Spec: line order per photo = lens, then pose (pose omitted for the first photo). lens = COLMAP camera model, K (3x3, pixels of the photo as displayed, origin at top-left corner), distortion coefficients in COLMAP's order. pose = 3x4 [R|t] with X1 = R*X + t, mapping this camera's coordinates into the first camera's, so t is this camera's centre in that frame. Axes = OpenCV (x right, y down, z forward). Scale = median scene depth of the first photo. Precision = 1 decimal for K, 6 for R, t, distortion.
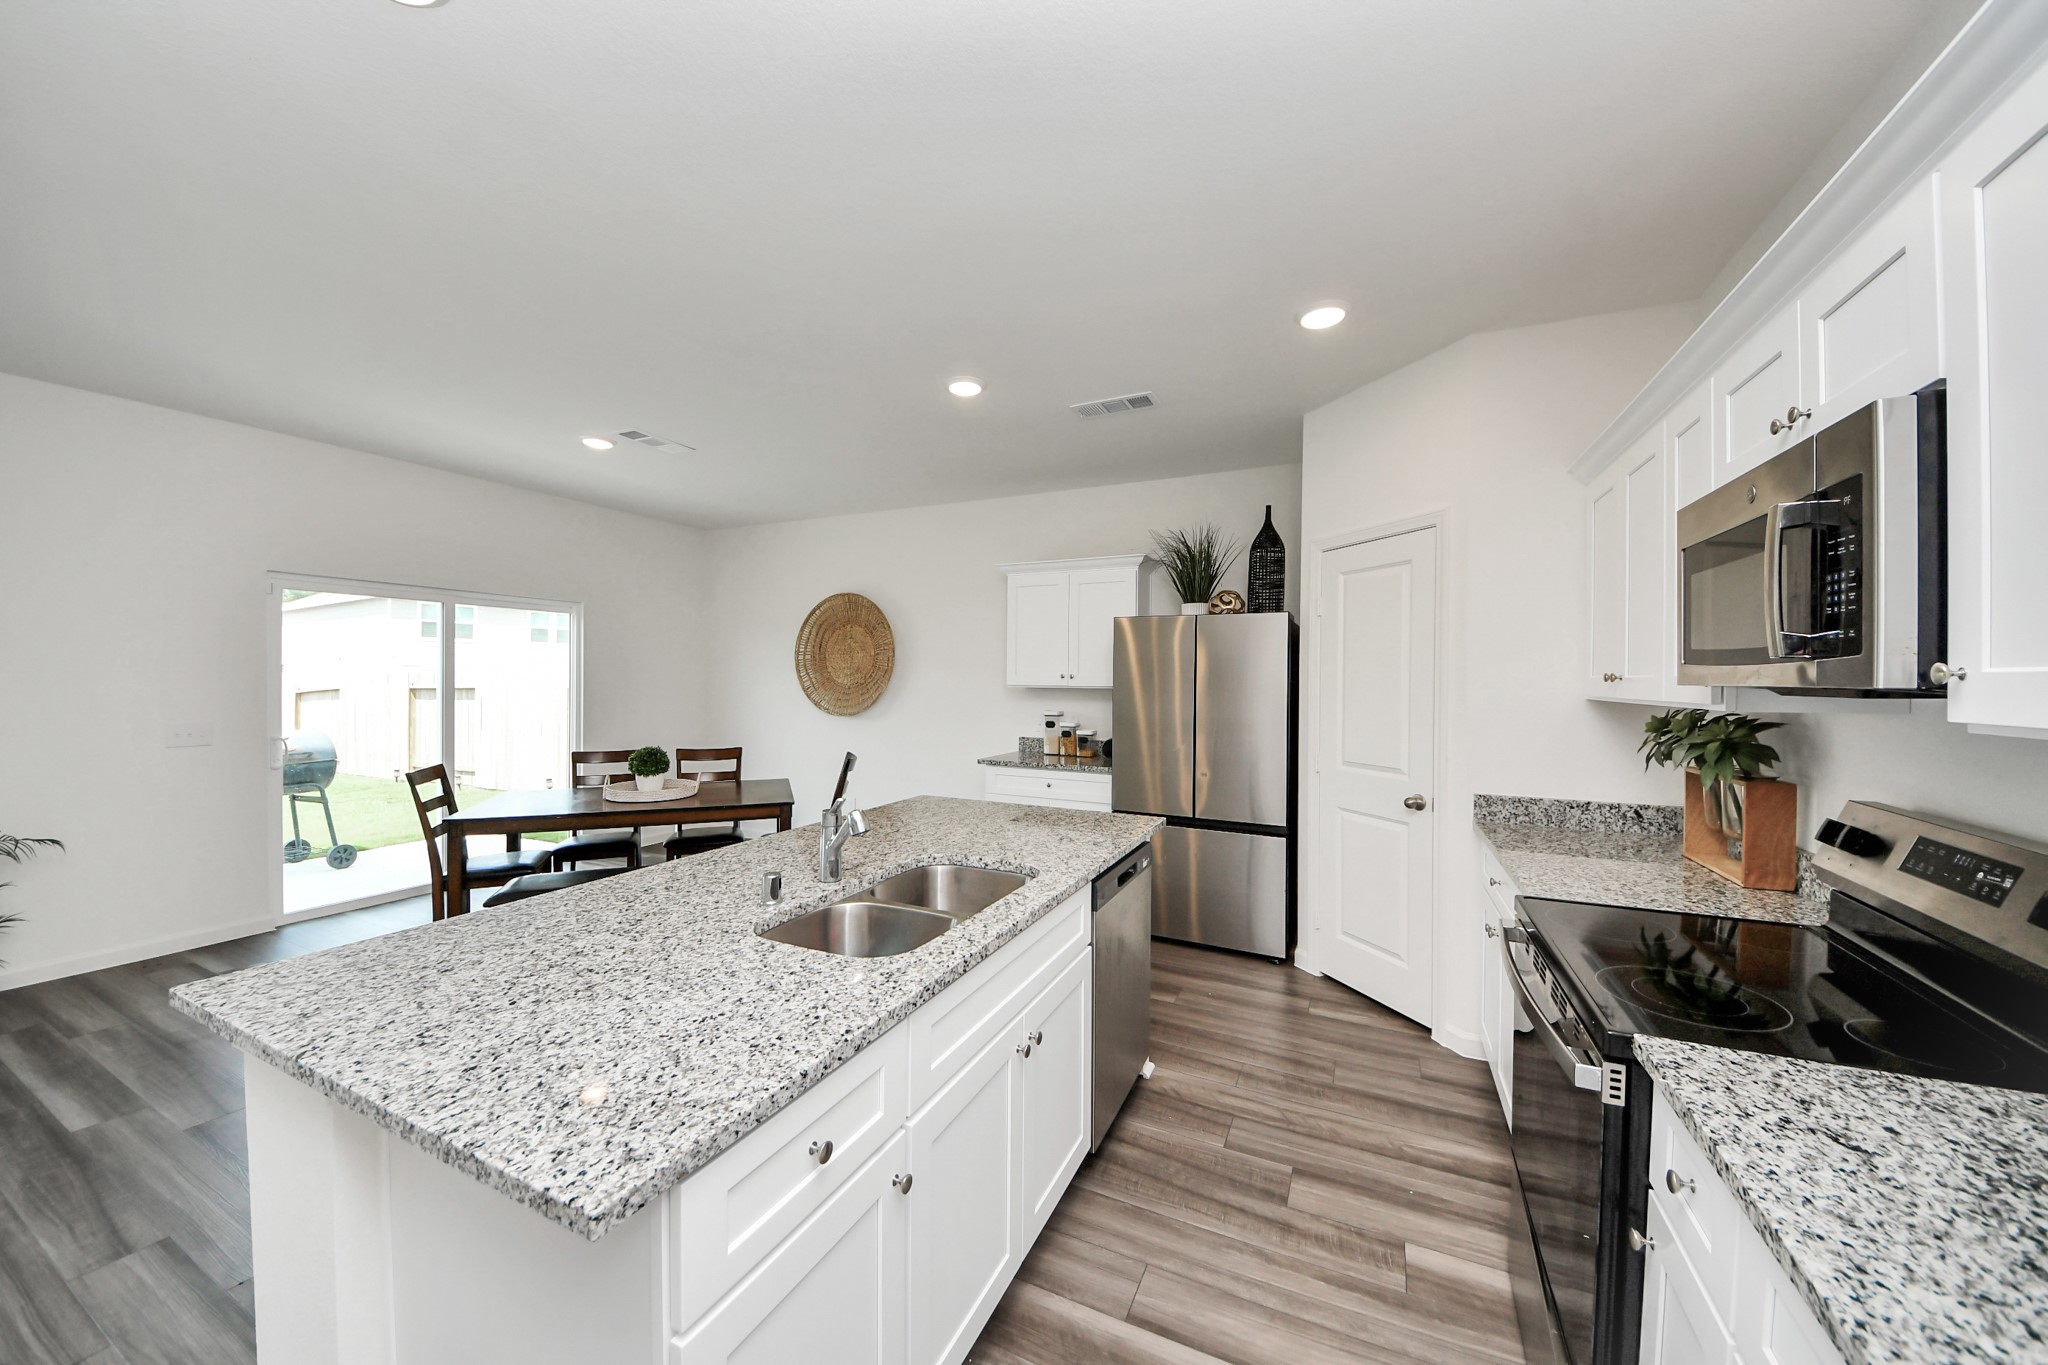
lens RADIAL K [[722.7, 0, 1015.5], [0, 722.7, 684.9], [0, 0, 1]] dist [0.057081, -0.027090]
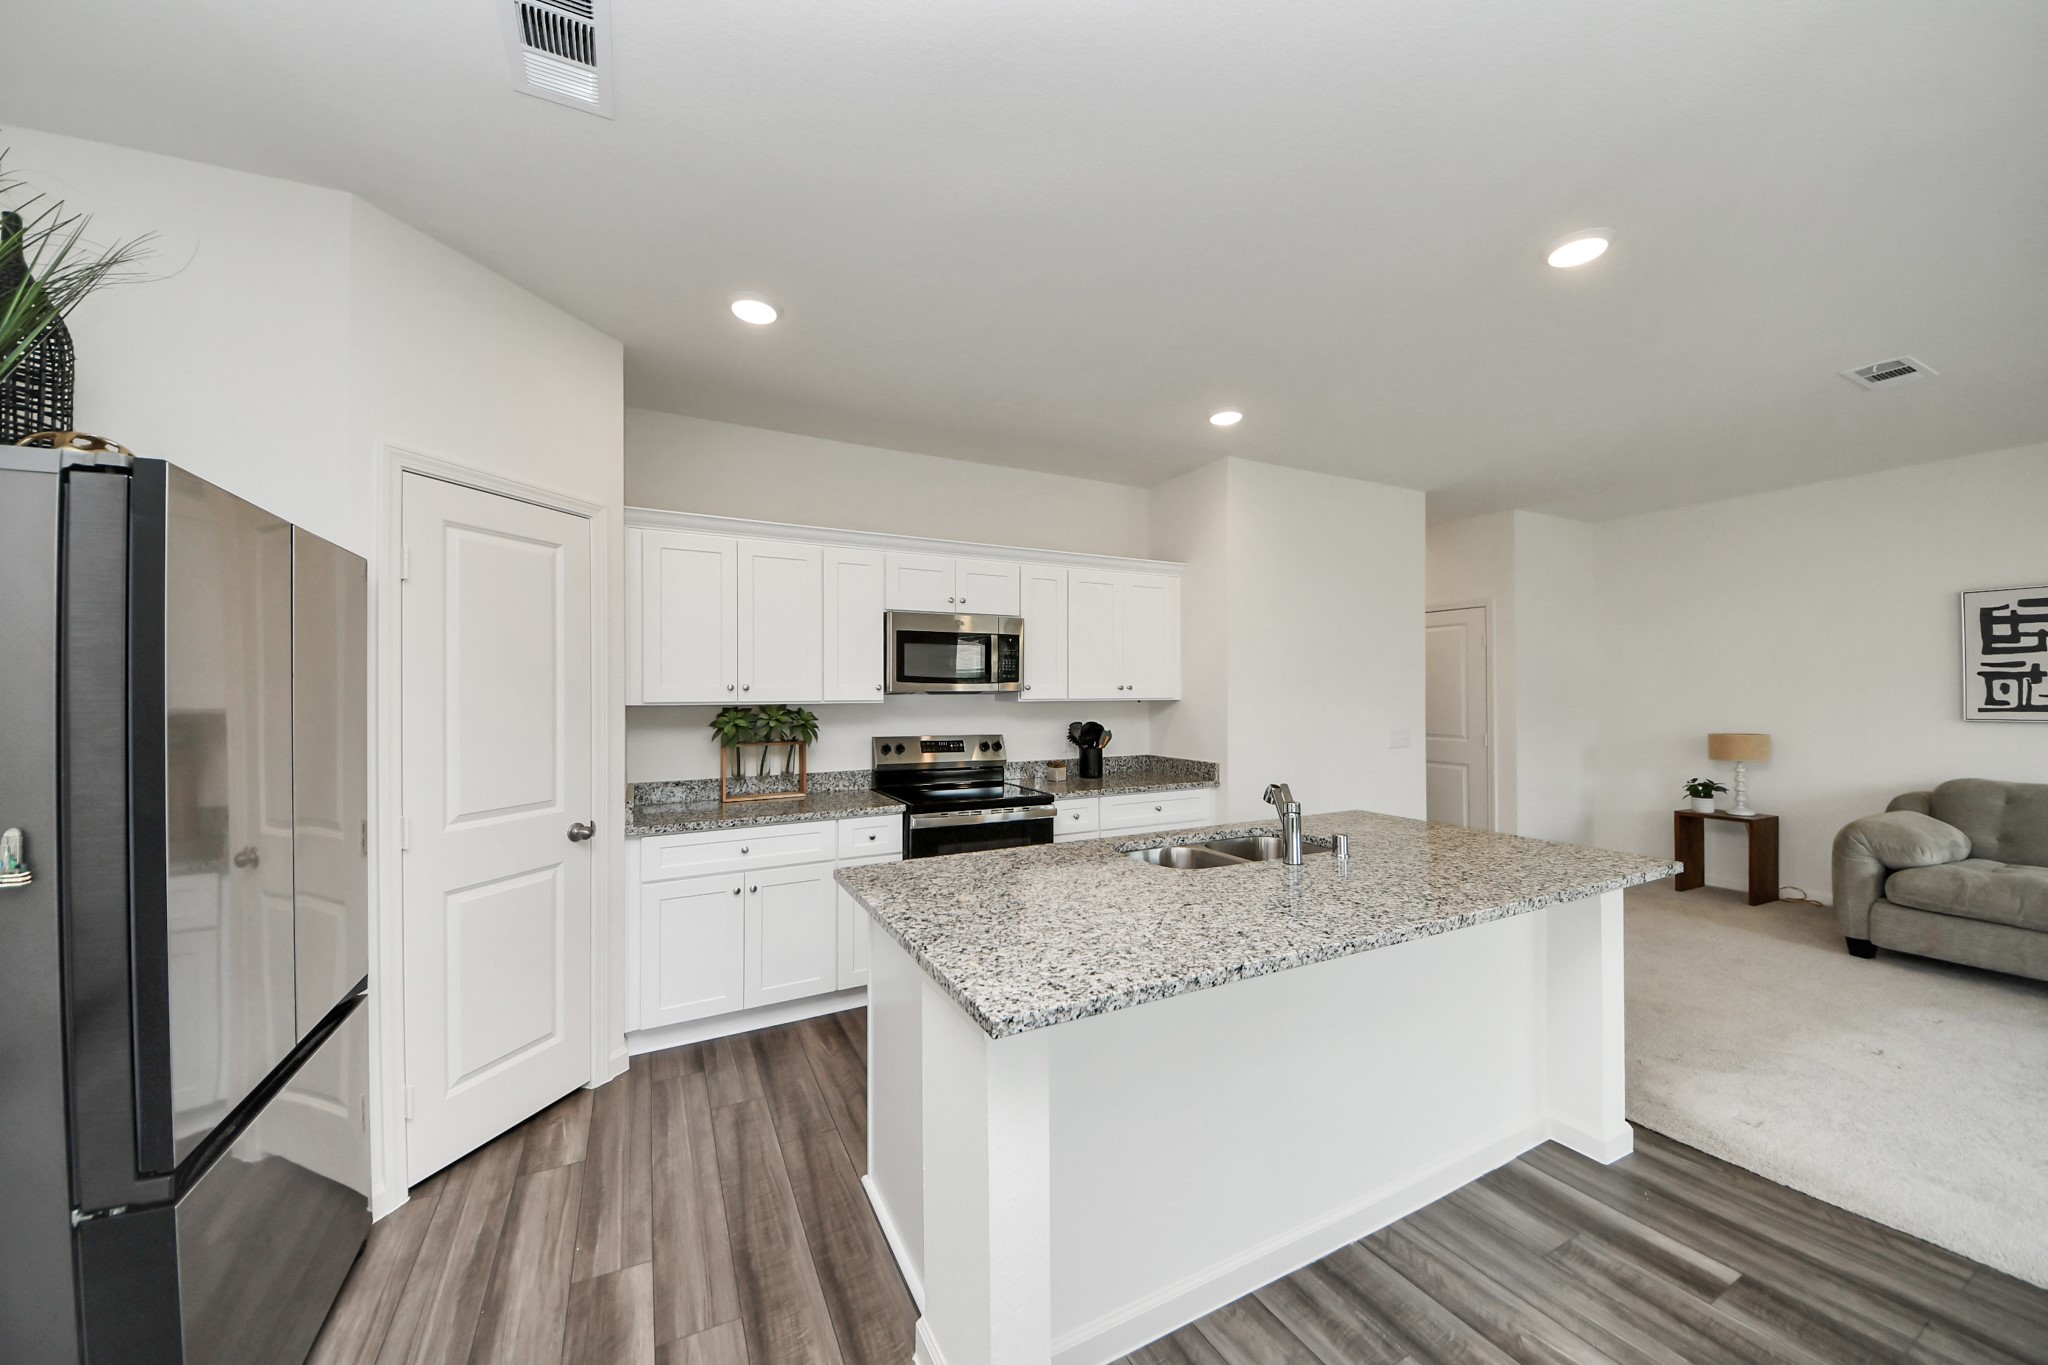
lens RADIAL K [[719.2, 0, 1015.8], [0, 719.2, 683.5], [0, 0, 1]] dist [0.033792, -0.018740]
pose [[-0.793509, 0.003947, 0.608546, -0.362241], [0.005996, 0.999981, 0.001333, -0.011030], [-0.608529, 0.004707, -0.793518, 1.310935]]
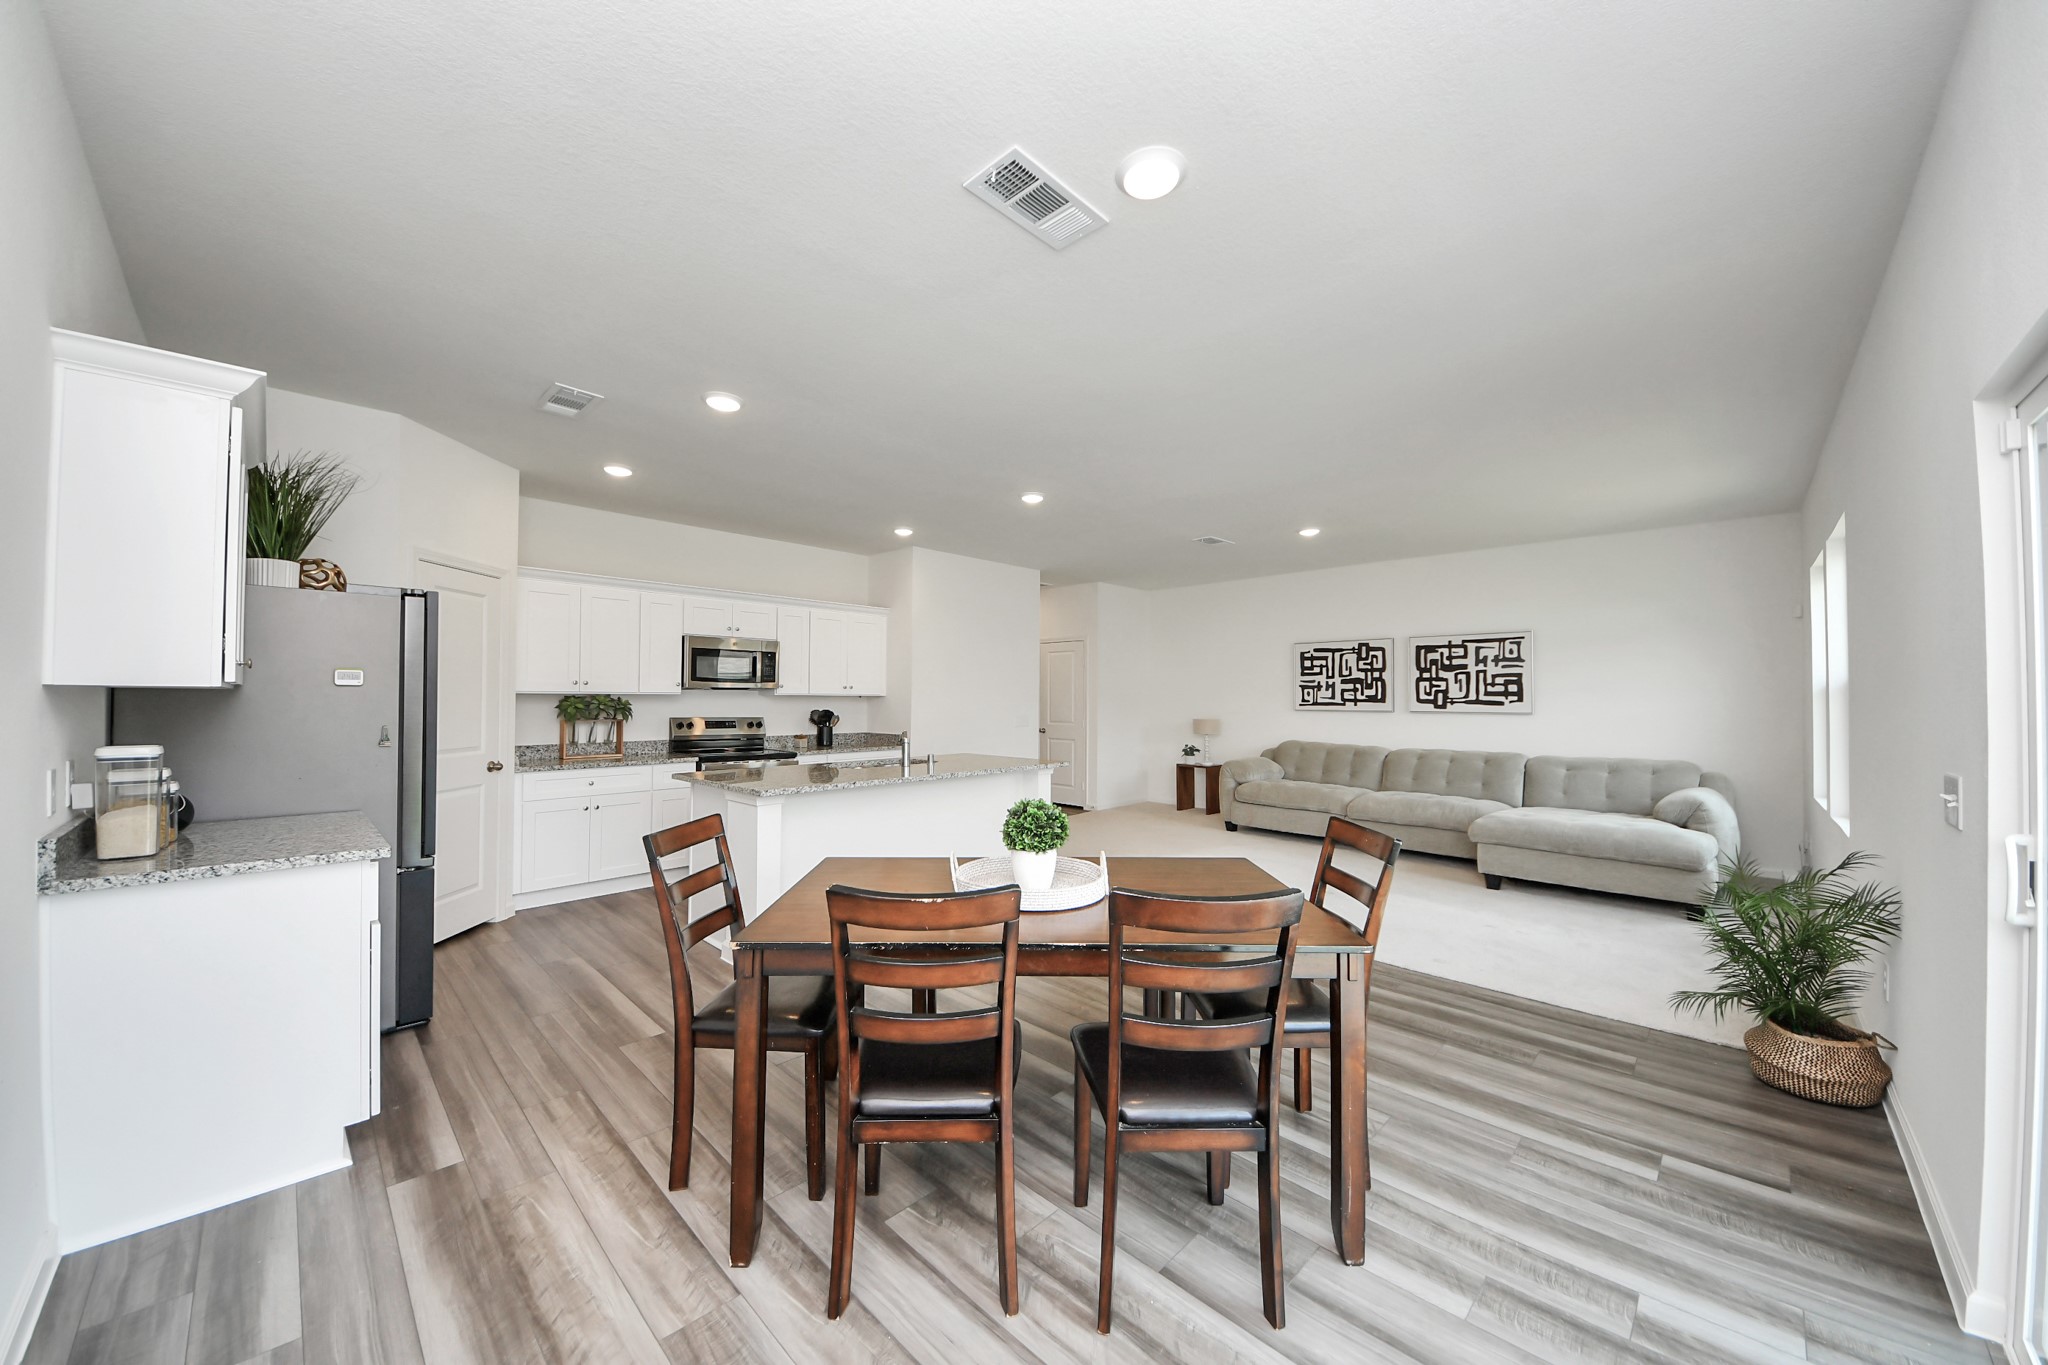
lens RADIAL K [[719.2, 0, 1015.8], [0, 719.2, 683.5], [0, 0, 1]] dist [0.033792, -0.018740]
pose [[-0.944575, -0.005201, 0.328253, -0.843208], [-0.007786, 0.999948, -0.006561, -0.001241], [-0.328202, -0.008753, -0.944567, 1.922378]]
